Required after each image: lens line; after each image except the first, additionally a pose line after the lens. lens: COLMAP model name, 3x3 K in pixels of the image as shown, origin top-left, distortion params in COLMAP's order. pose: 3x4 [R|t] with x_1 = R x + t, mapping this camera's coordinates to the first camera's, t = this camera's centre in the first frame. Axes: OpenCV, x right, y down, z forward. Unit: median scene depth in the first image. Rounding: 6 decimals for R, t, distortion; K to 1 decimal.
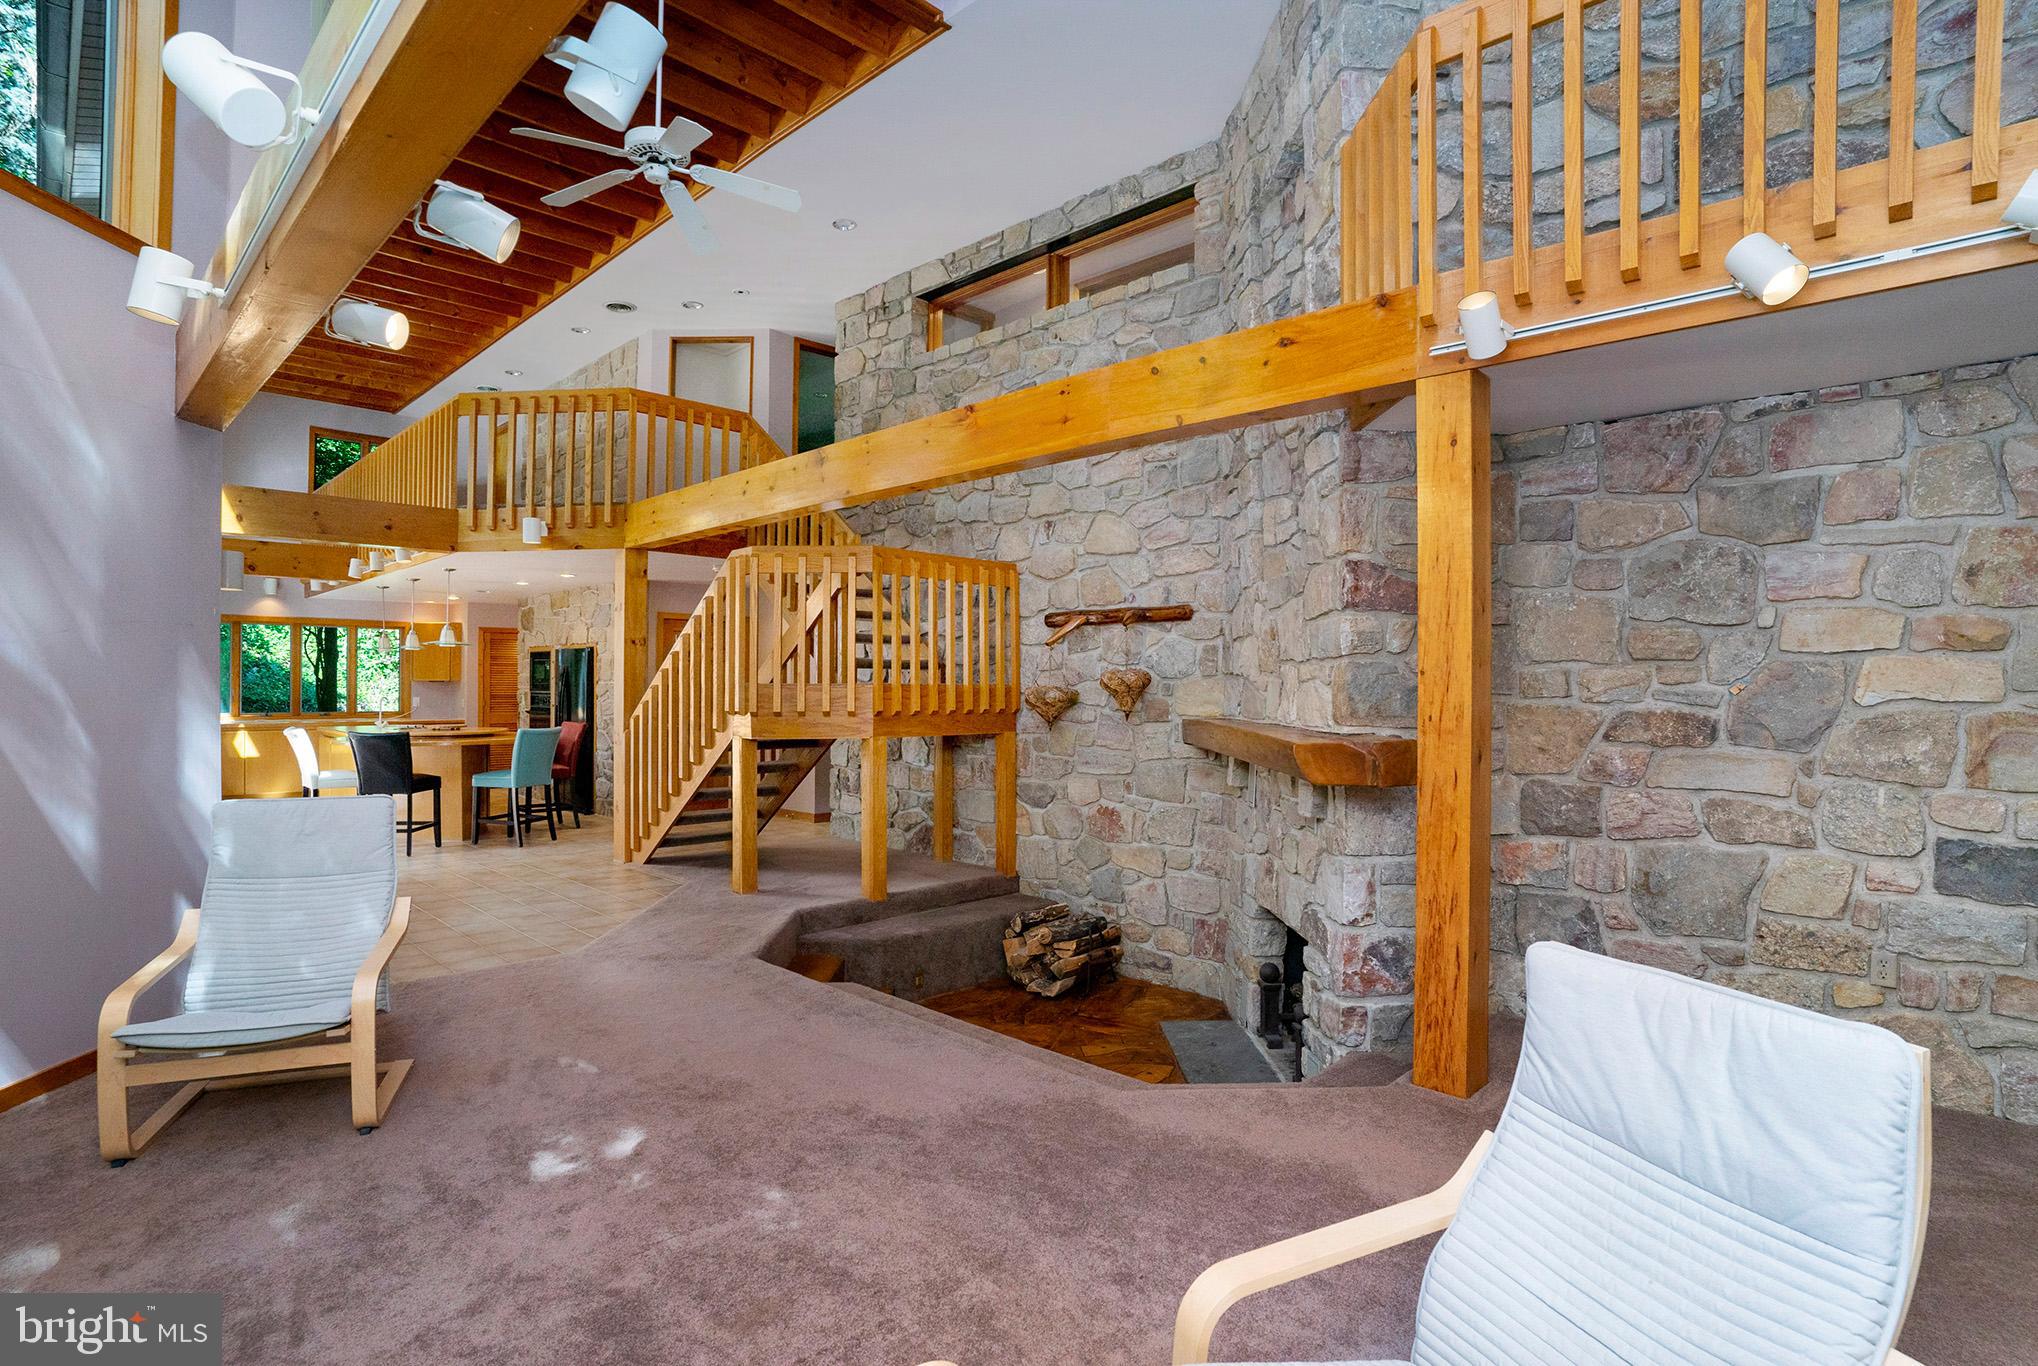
lens RADIAL K [[1027.2, 0, 1019.0], [0, 1027.2, 683.0], [0, 0, 1]] dist [-0.070288, 0.043546]
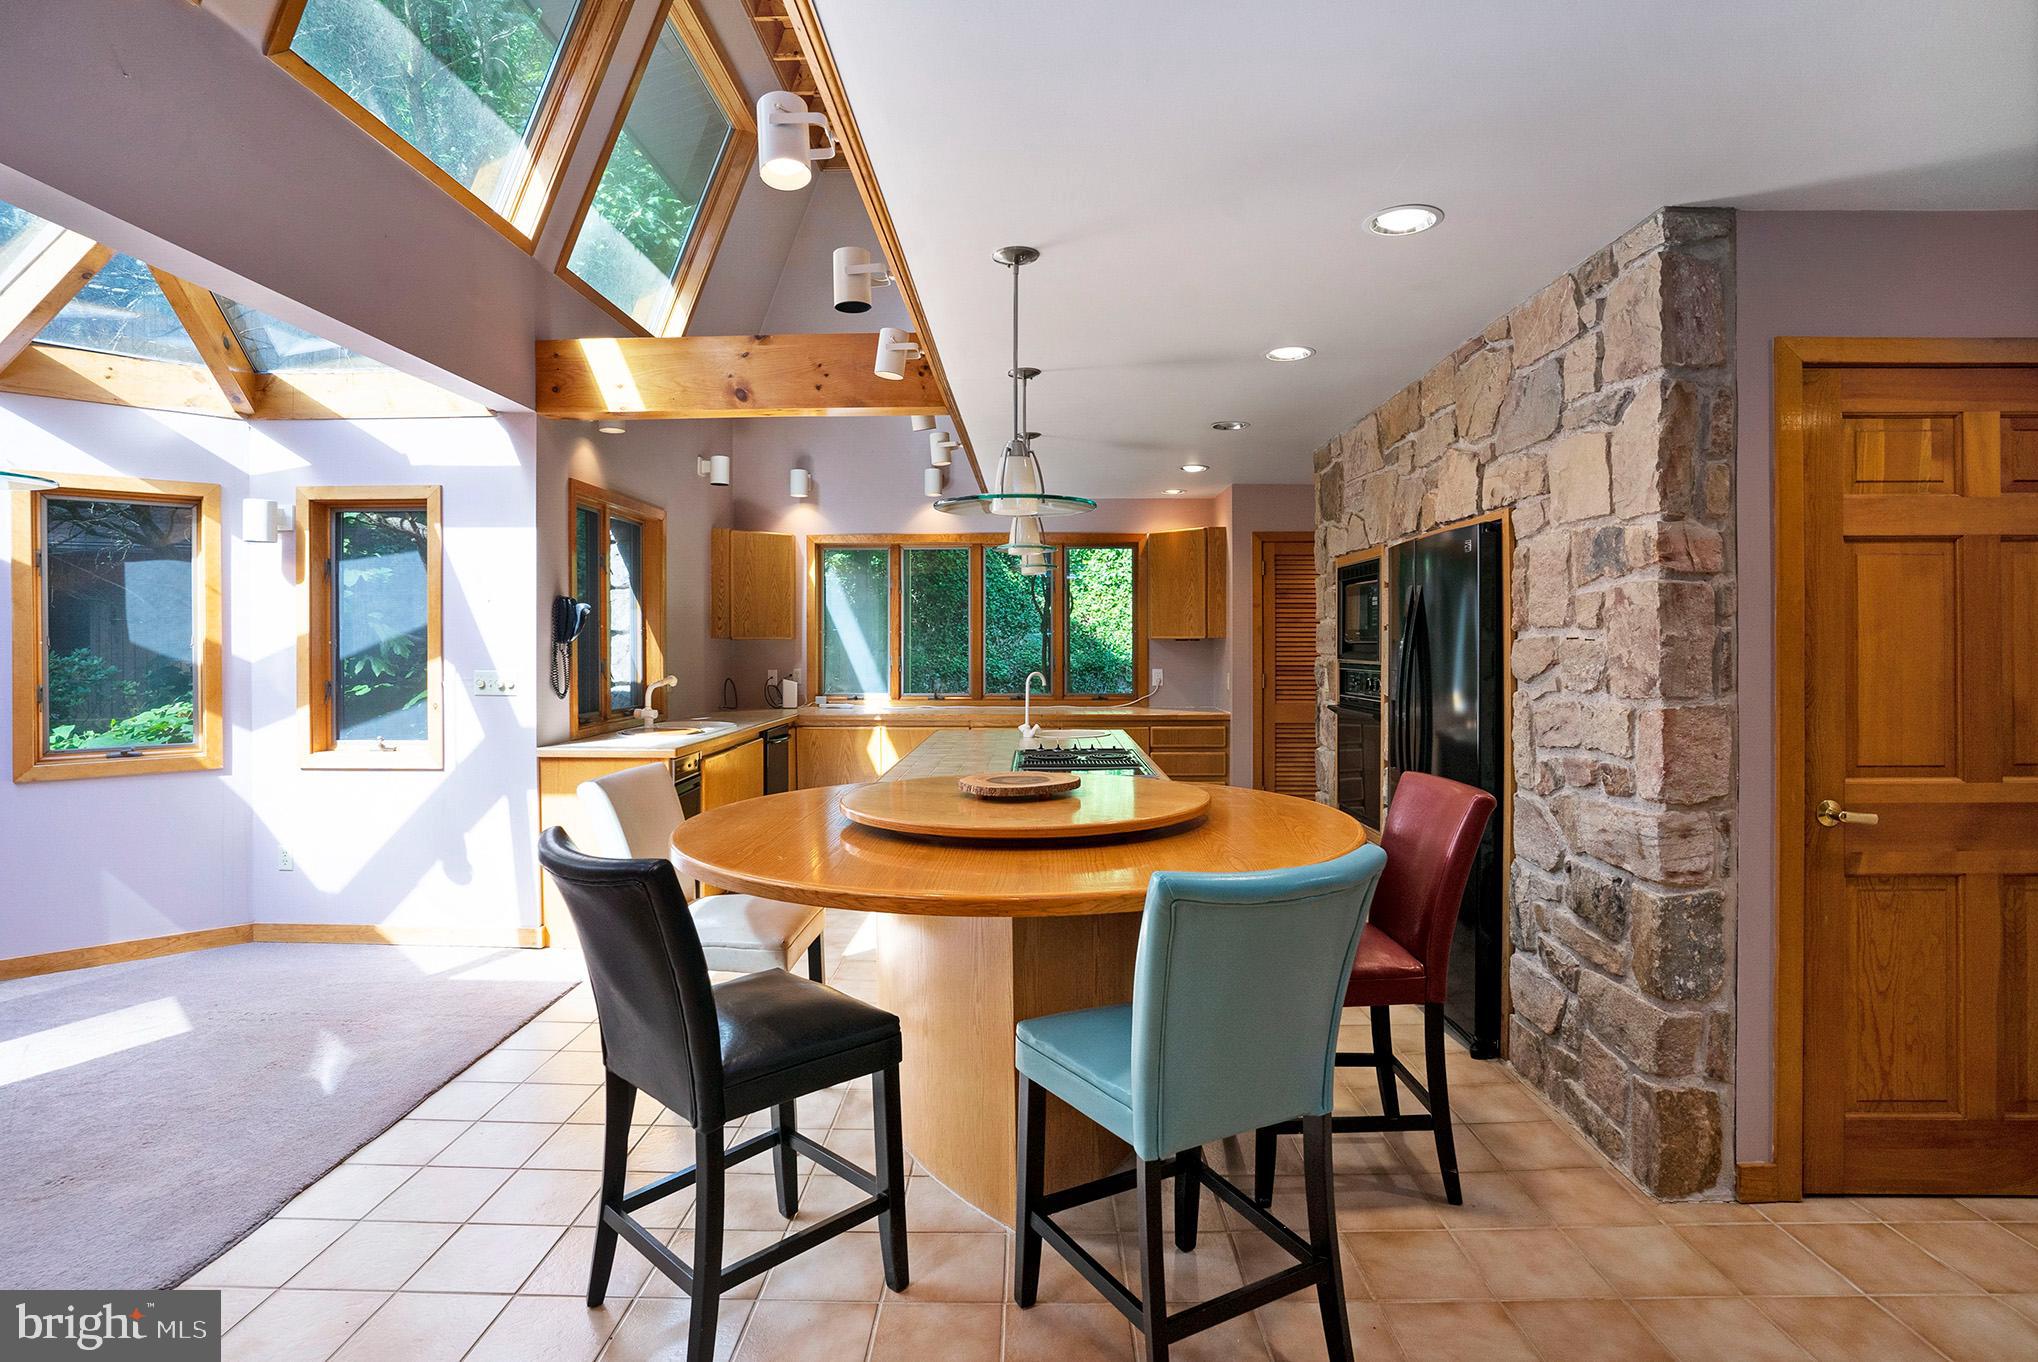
lens RADIAL K [[1022.2, 0, 1061.4], [0, 1022.2, 664.3], [0, 0, 1]] dist [-0.058391, 0.027227]
pose [[0.716869, 0.001021, -0.697207, -0.274959], [0.014719, 0.999754, 0.016597, 0.001119], [0.697052, -0.022160, 0.716678, 0.627941]]
